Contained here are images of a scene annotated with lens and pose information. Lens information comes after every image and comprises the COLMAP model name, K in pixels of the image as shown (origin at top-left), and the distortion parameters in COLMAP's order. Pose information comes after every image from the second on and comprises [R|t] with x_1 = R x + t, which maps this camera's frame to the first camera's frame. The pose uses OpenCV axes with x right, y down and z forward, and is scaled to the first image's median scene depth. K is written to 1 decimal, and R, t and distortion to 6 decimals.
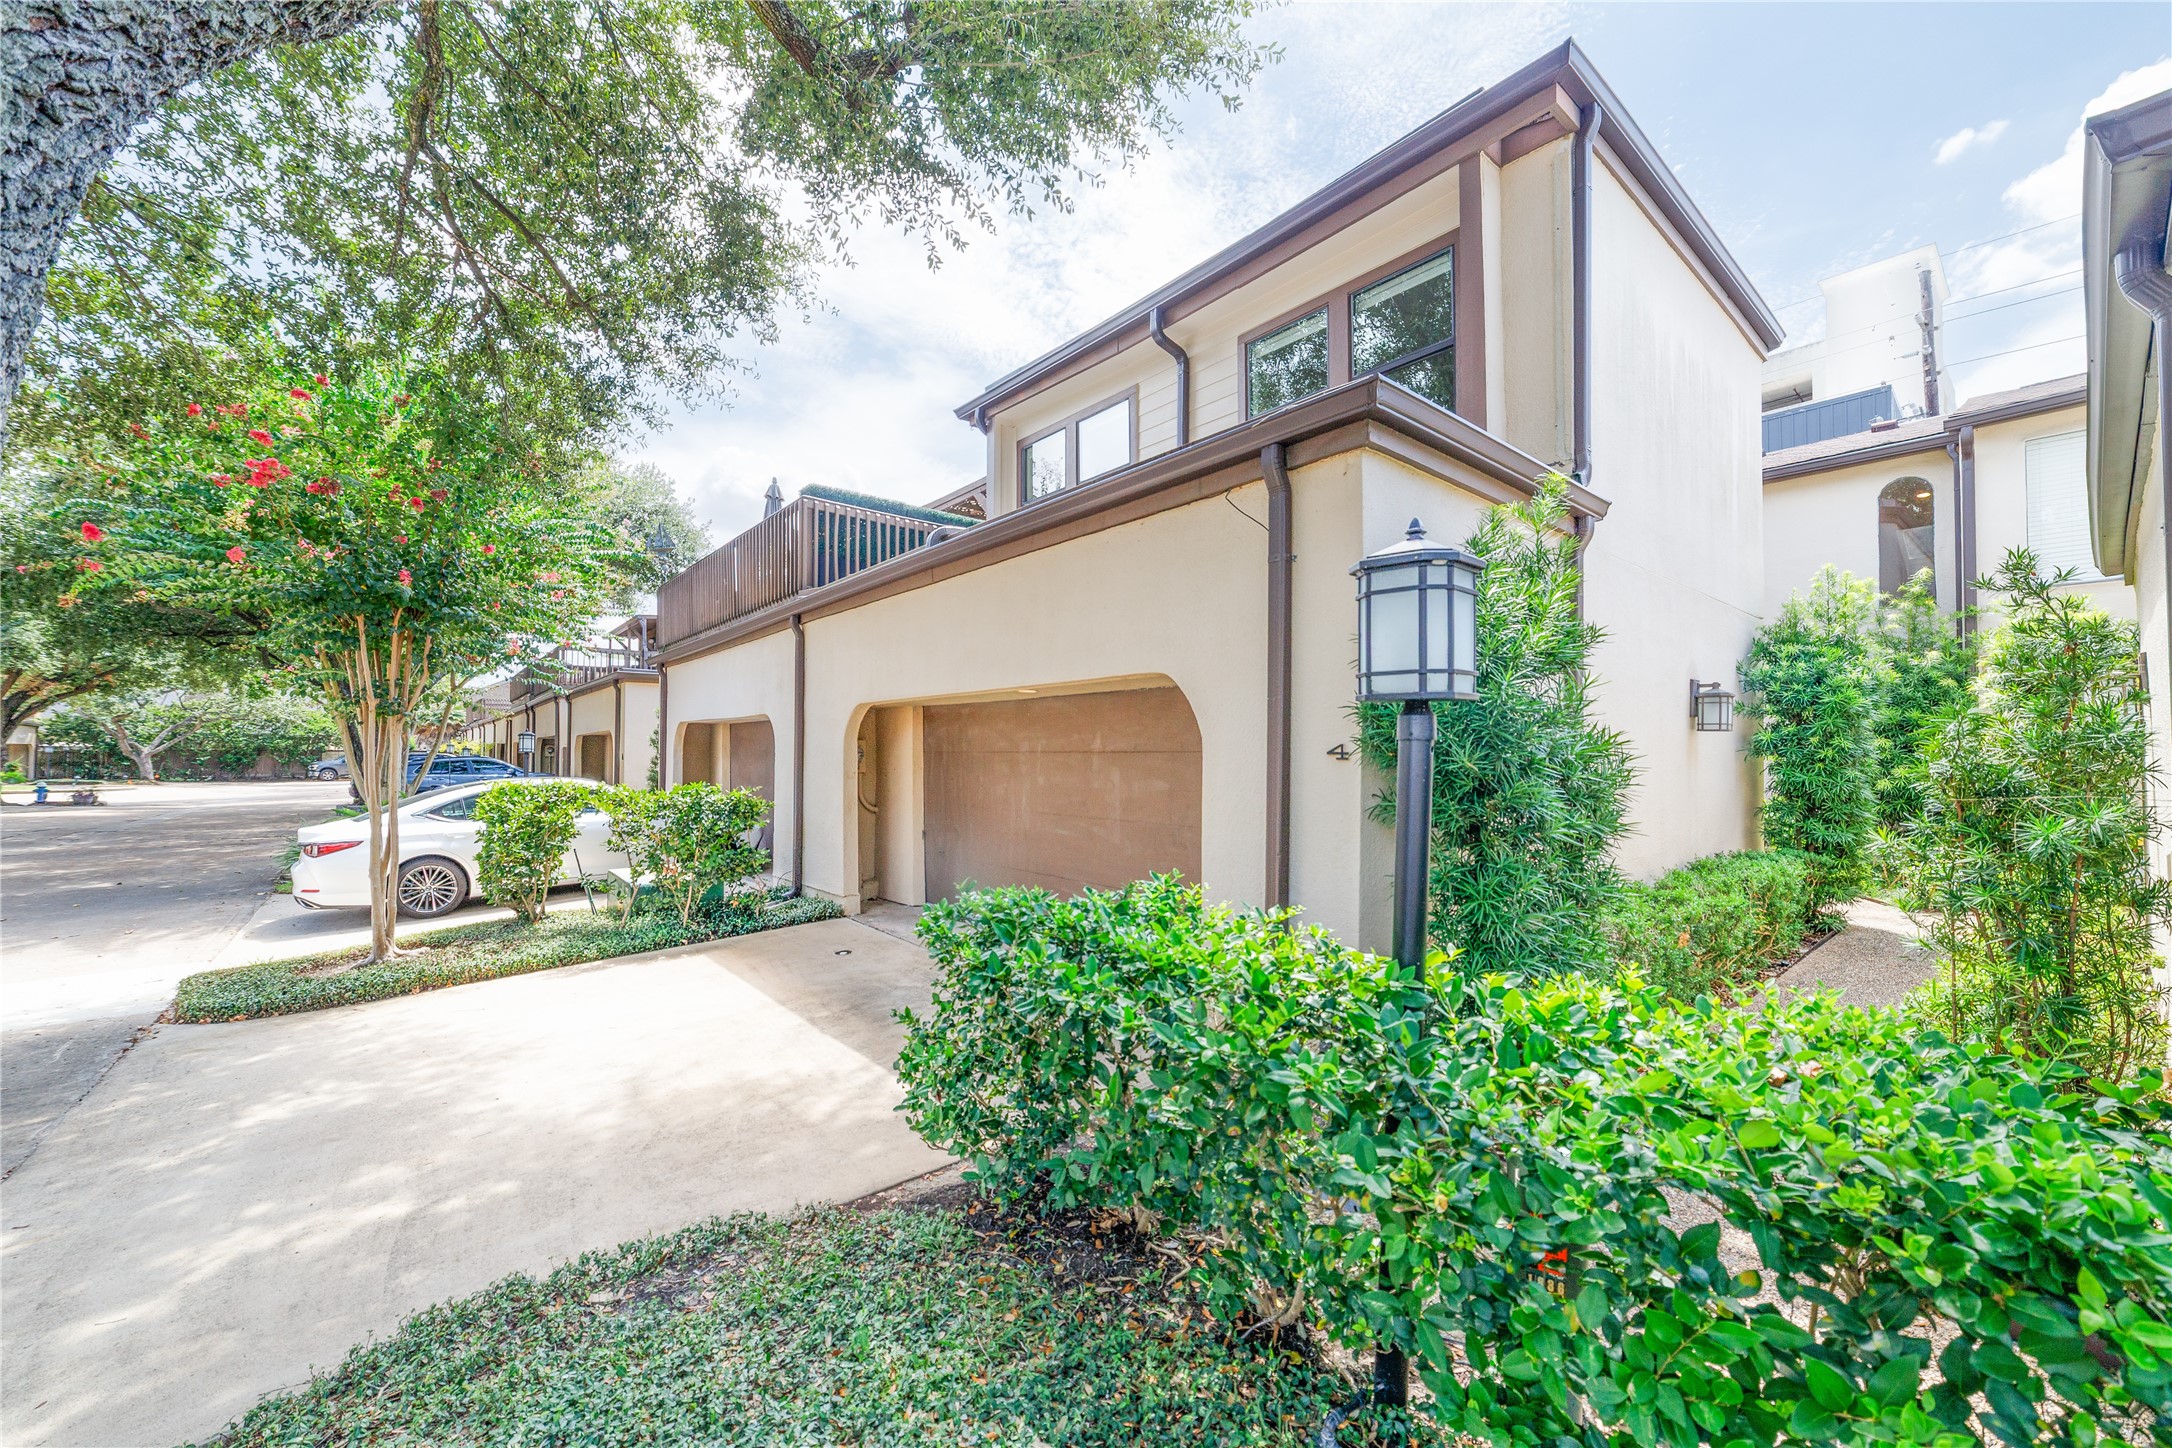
lens RADIAL K [[842.7, 0, 1086.0], [0, 842.7, 724.0], [0, 0, 1]] dist [-0.002425, 0.004722]
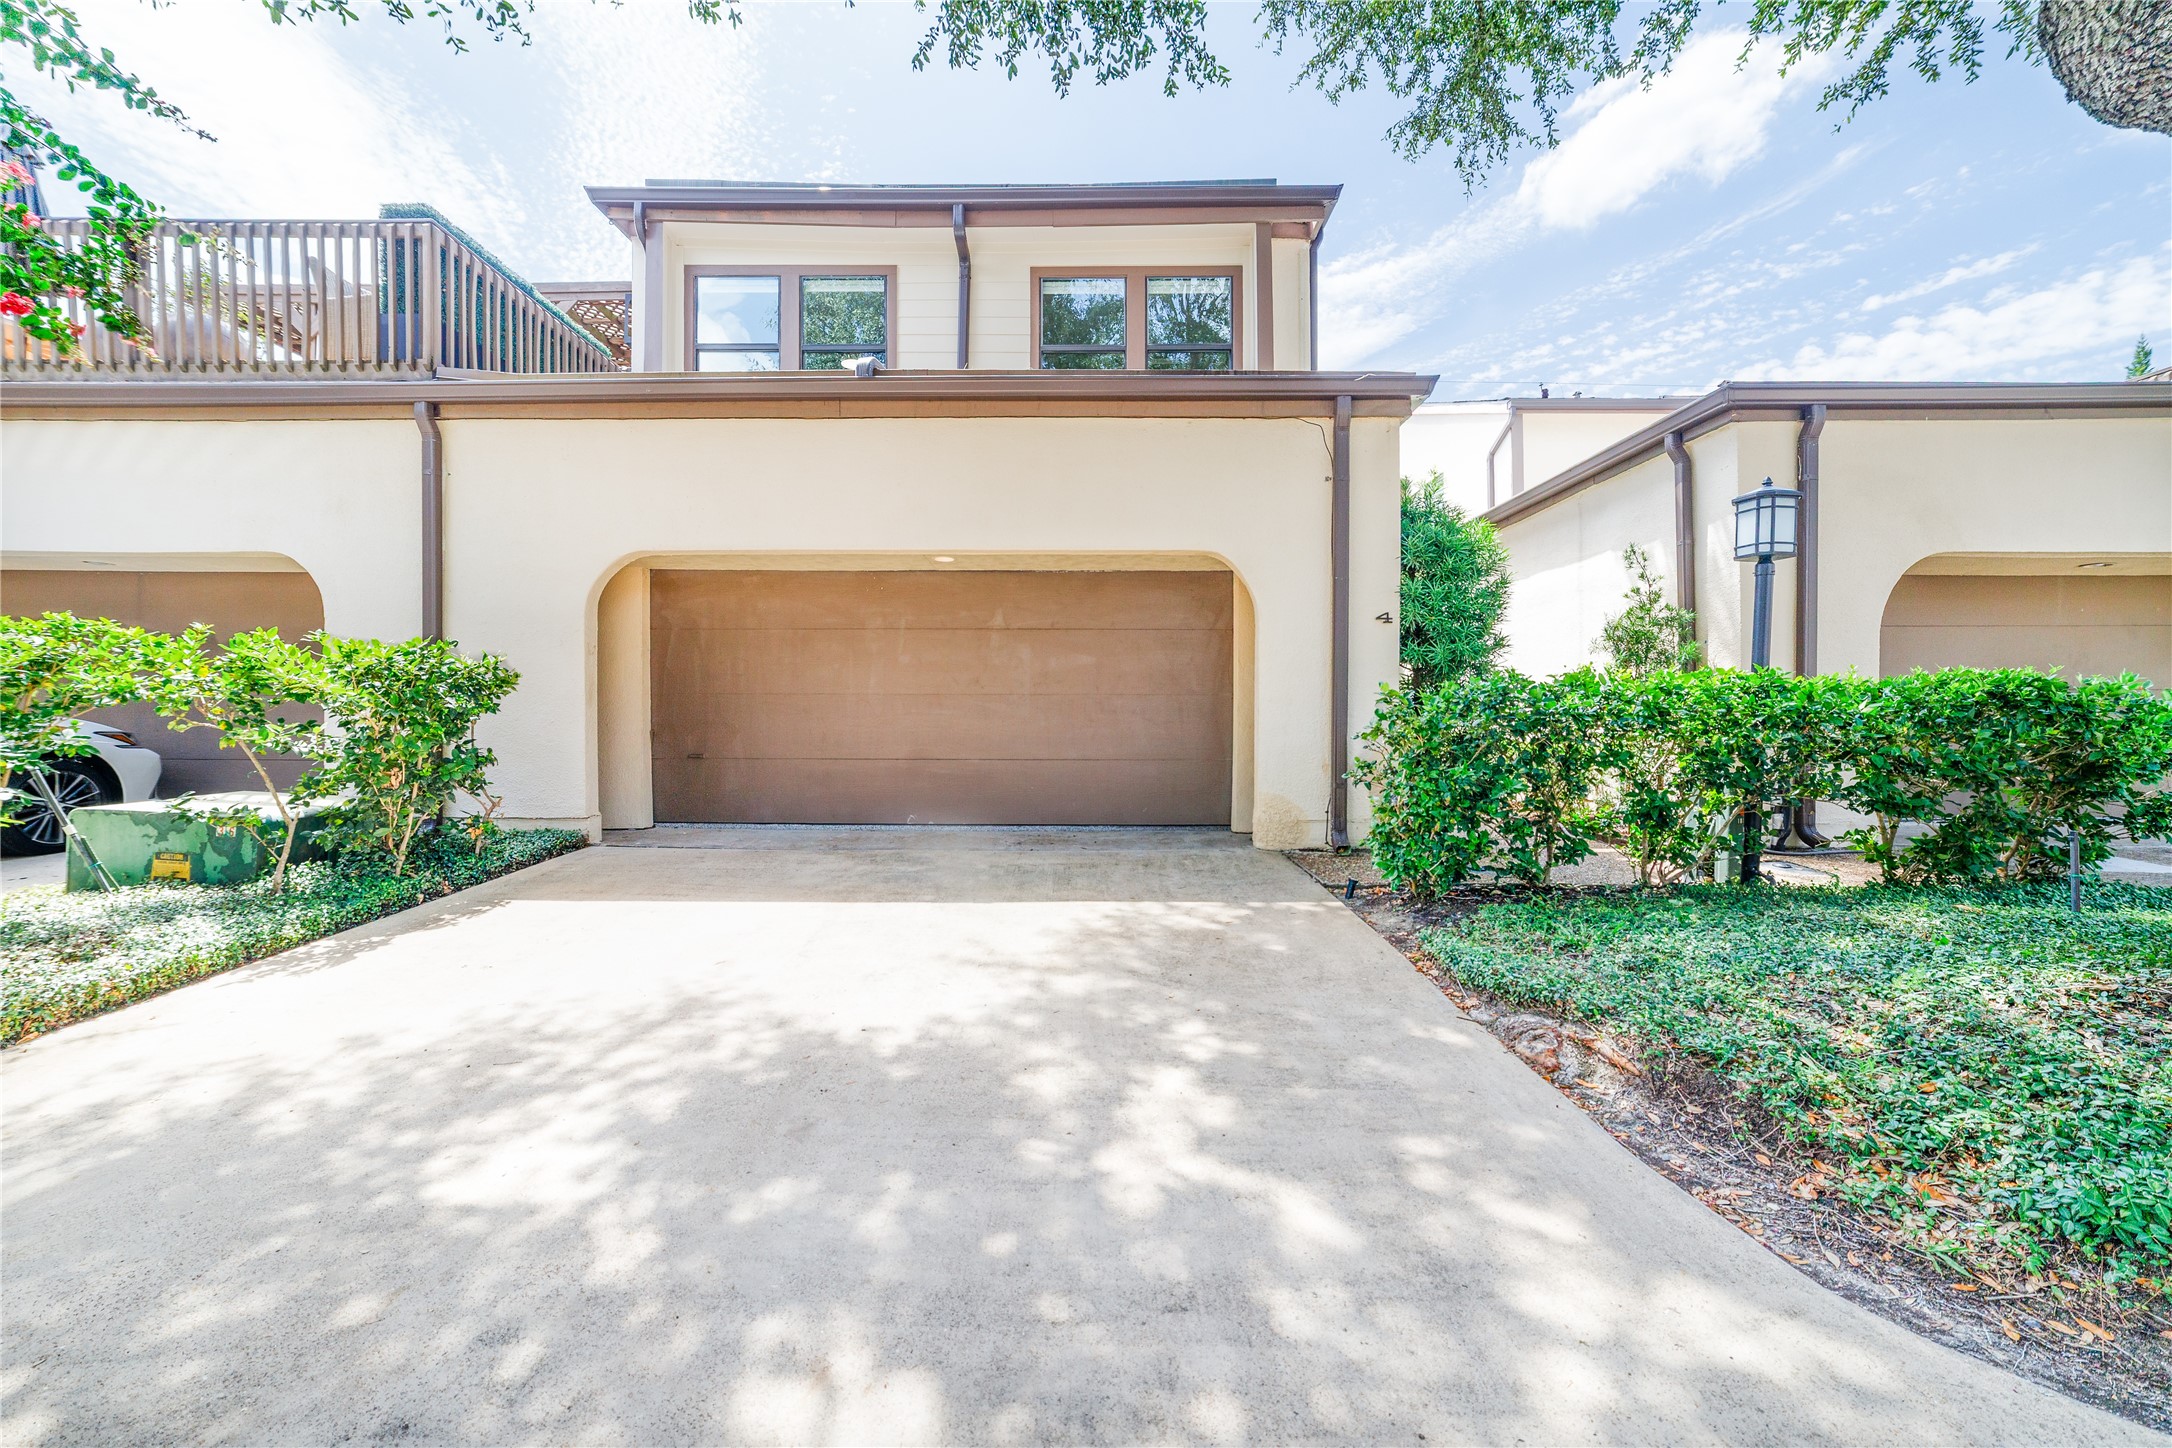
lens RADIAL K [[817.1, 0, 1086.0], [0, 817.1, 724.0], [0, 0, 1]] dist [-0.029973, 0.000052]
pose [[0.635156, -0.012117, 0.772289, -0.671084], [-0.025863, 0.998983, 0.036945, 0.106284], [-0.771951, -0.043439, 0.634197, 0.284308]]
